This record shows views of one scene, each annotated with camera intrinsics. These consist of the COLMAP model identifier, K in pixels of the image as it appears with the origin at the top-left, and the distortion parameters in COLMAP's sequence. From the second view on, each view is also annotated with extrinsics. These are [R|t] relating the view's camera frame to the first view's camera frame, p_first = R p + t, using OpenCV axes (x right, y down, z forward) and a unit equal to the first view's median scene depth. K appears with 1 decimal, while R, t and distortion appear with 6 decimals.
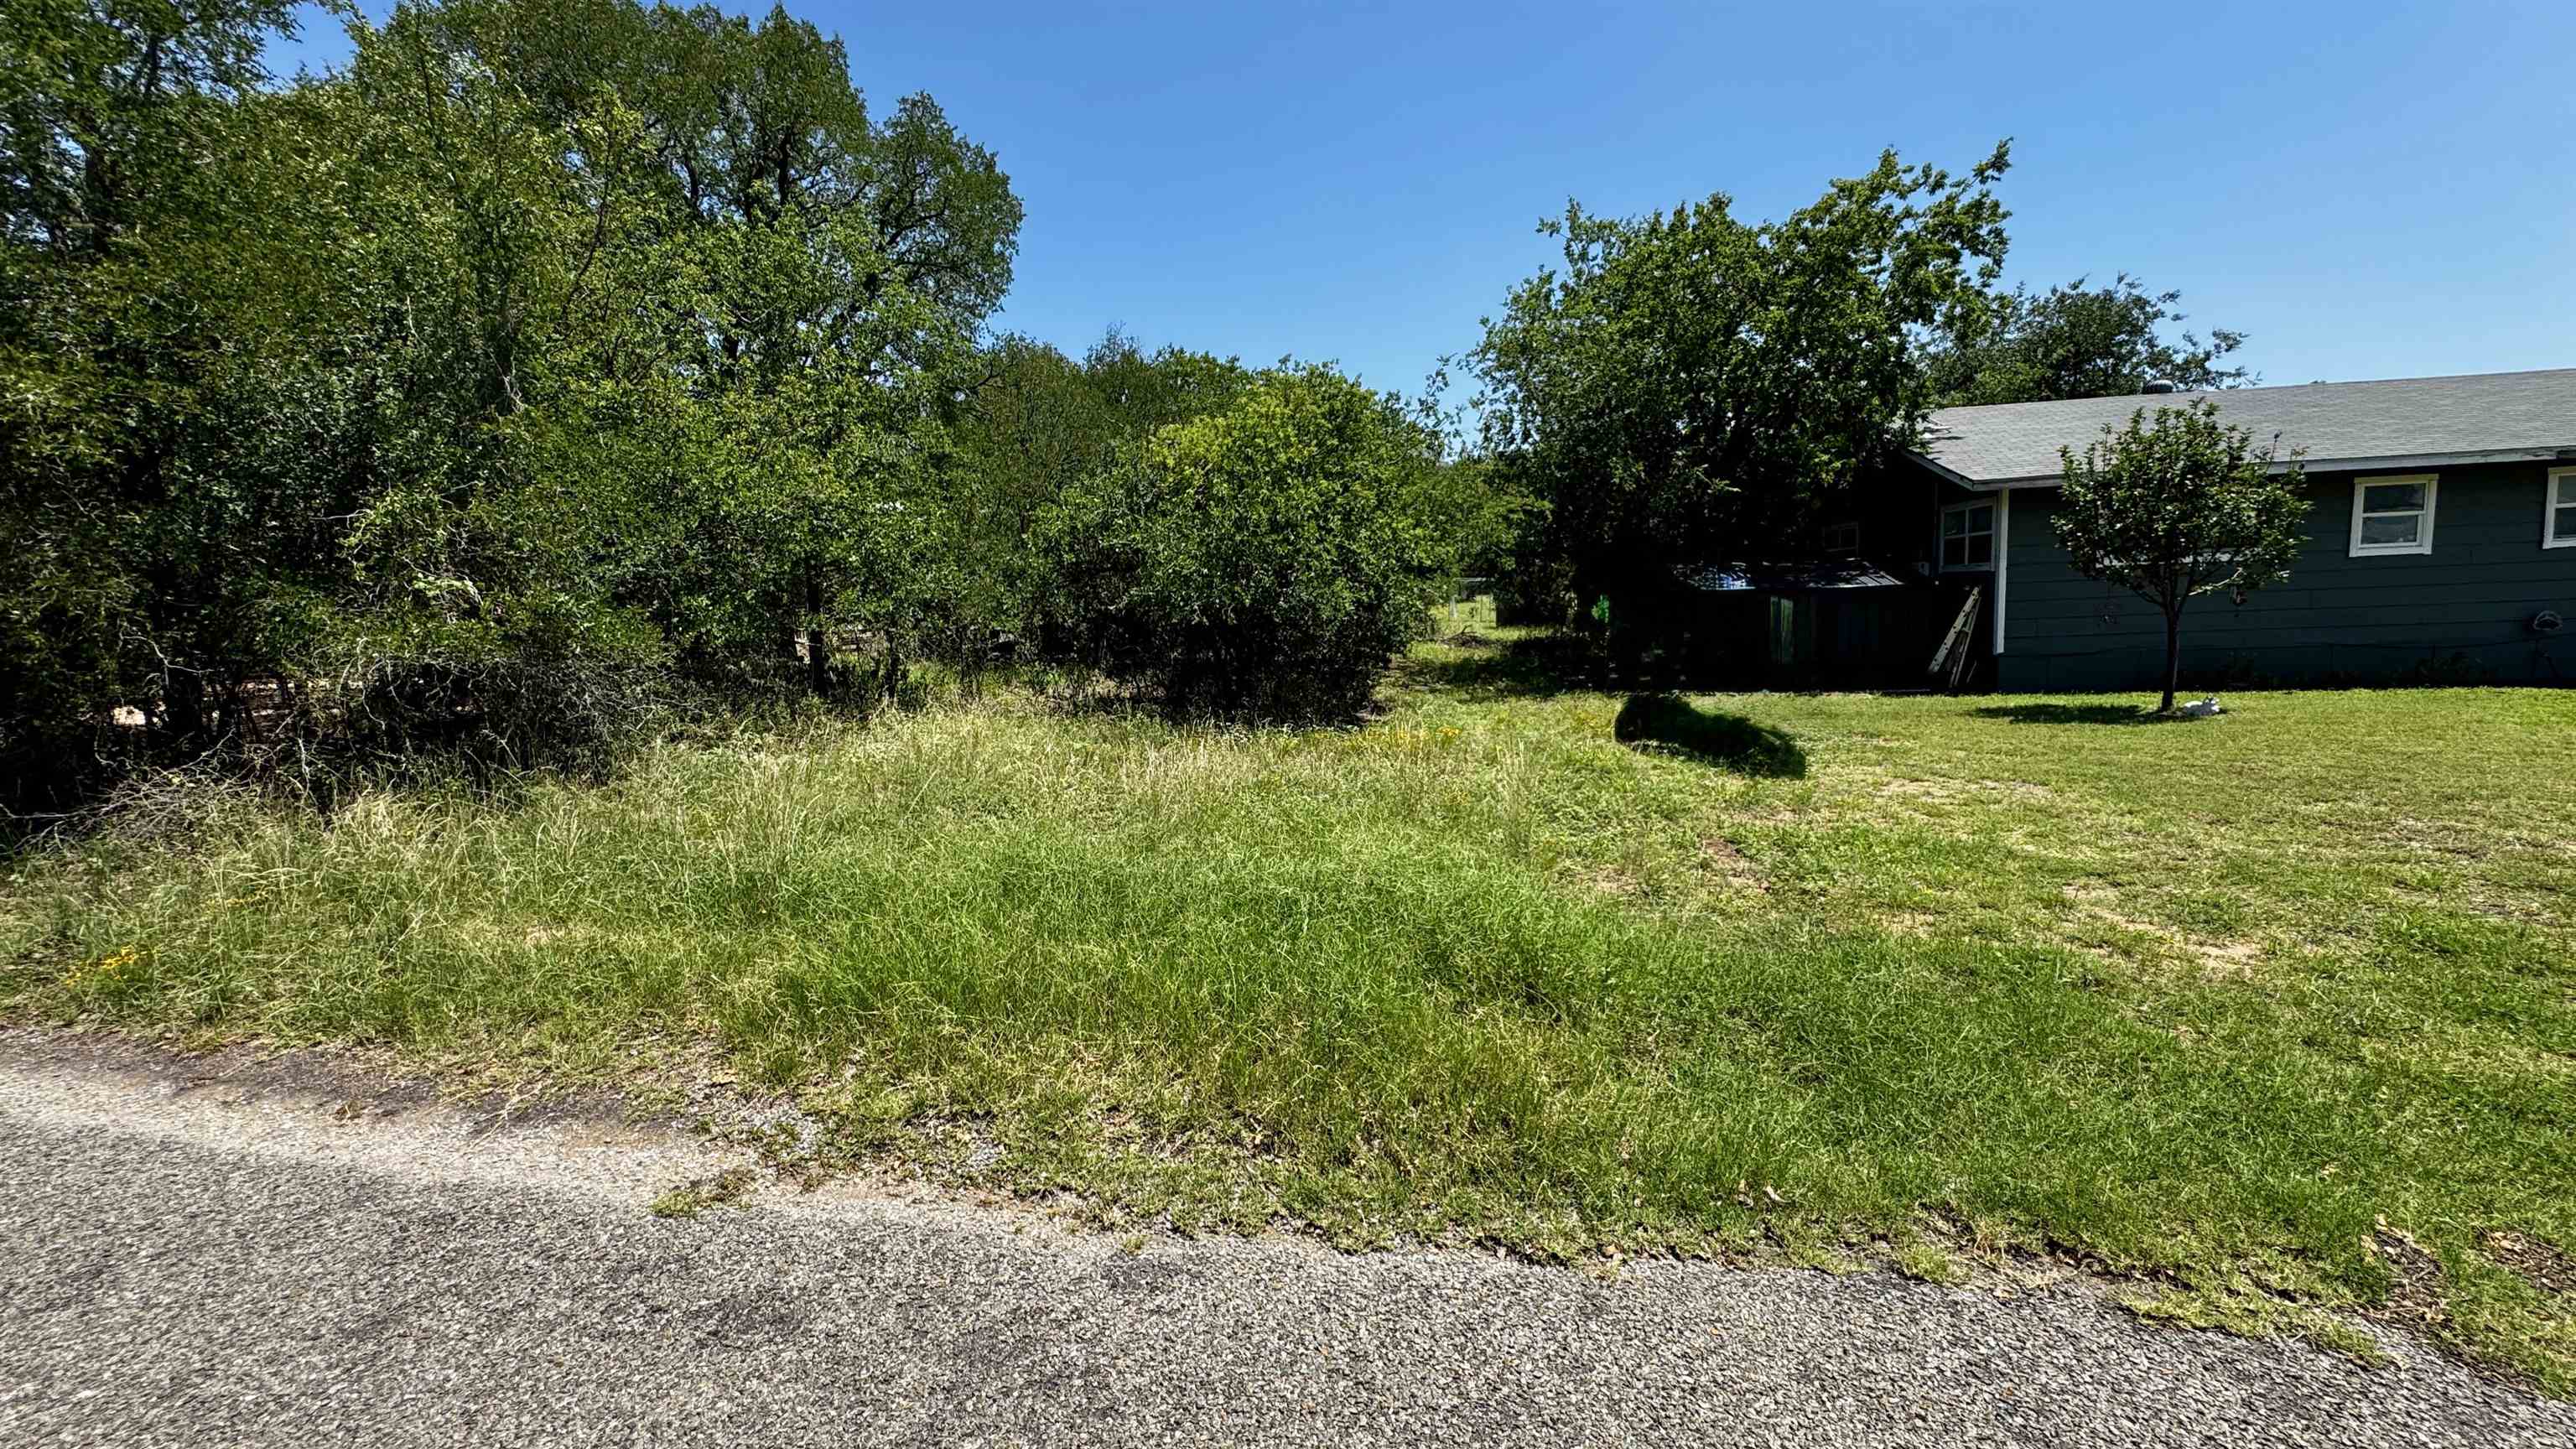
lens RADIAL K [[1043.2, 0, 1288.0], [0, 1043.2, 724.5], [0, 0, 1]] dist [-0.000911, 0.000170]
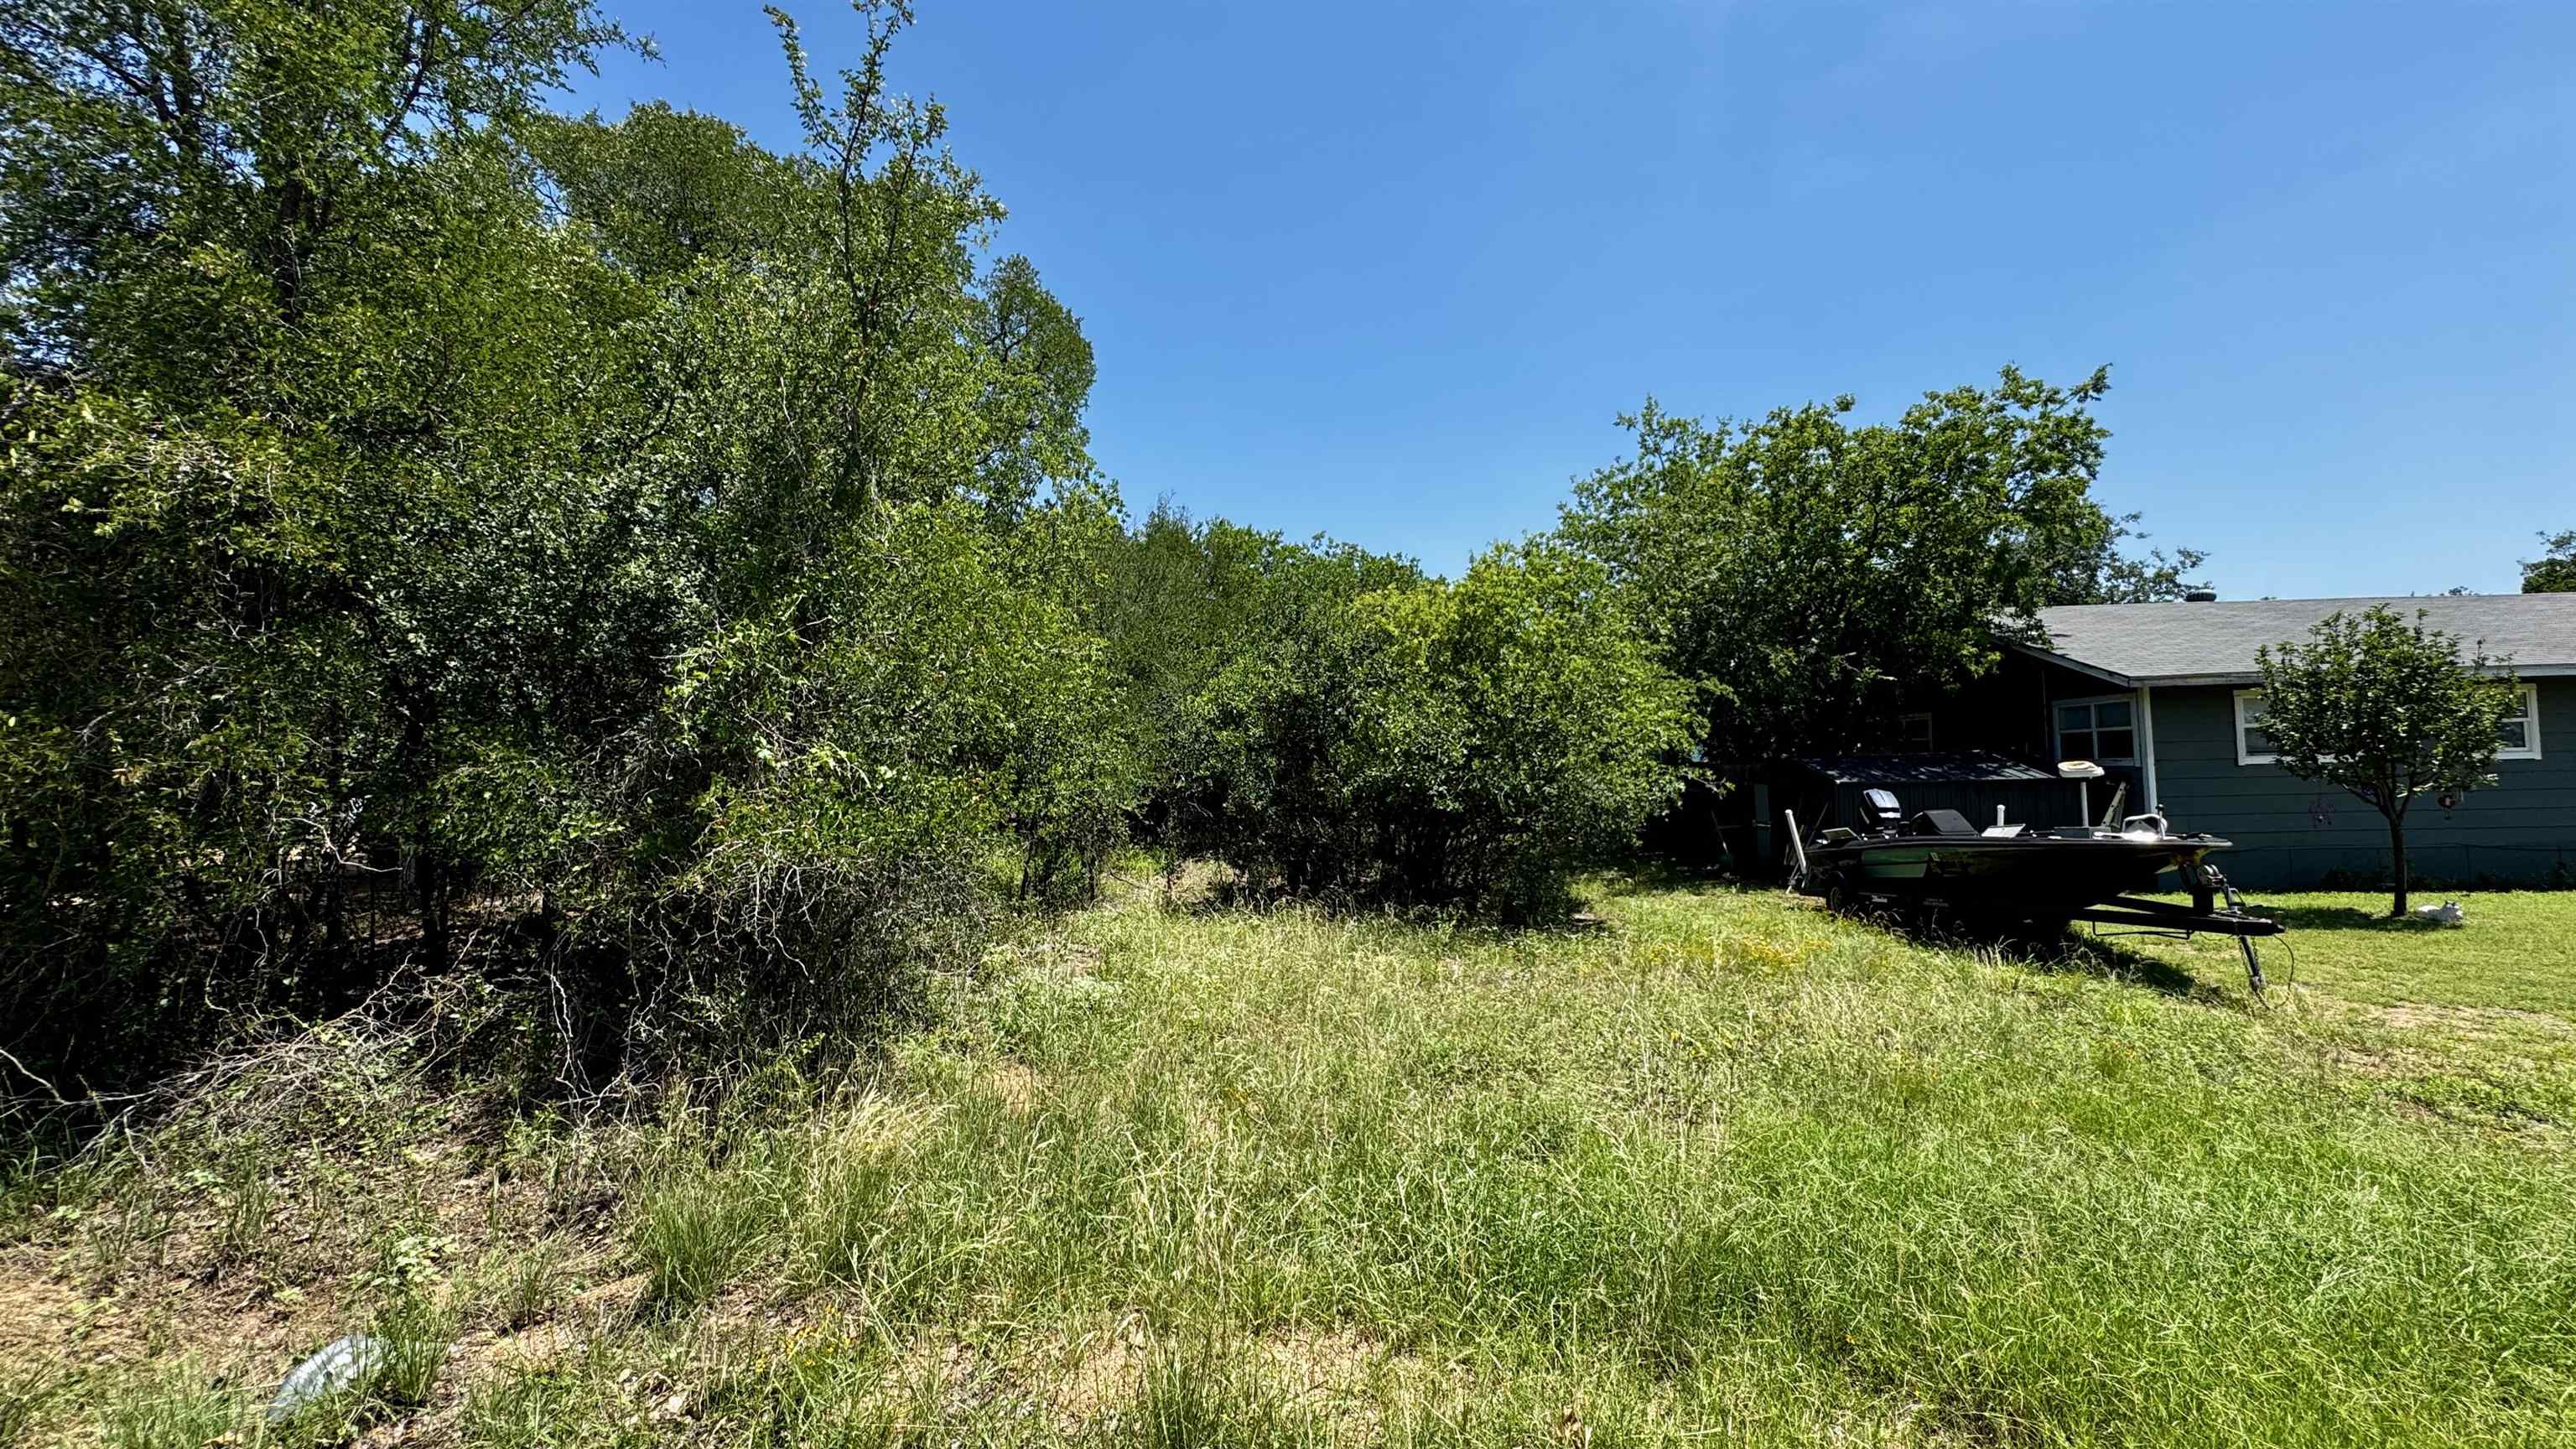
lens RADIAL K [[1043.2, 0, 1288.0], [0, 1043.2, 724.5], [0, 0, 1]] dist [-0.000911, 0.000170]
pose [[0.993317, 0.025113, 0.112652, -0.232832], [-0.006069, 0.986056, -0.166301, -0.014992], [-0.115257, 0.164506, 0.979619, 0.105511]]
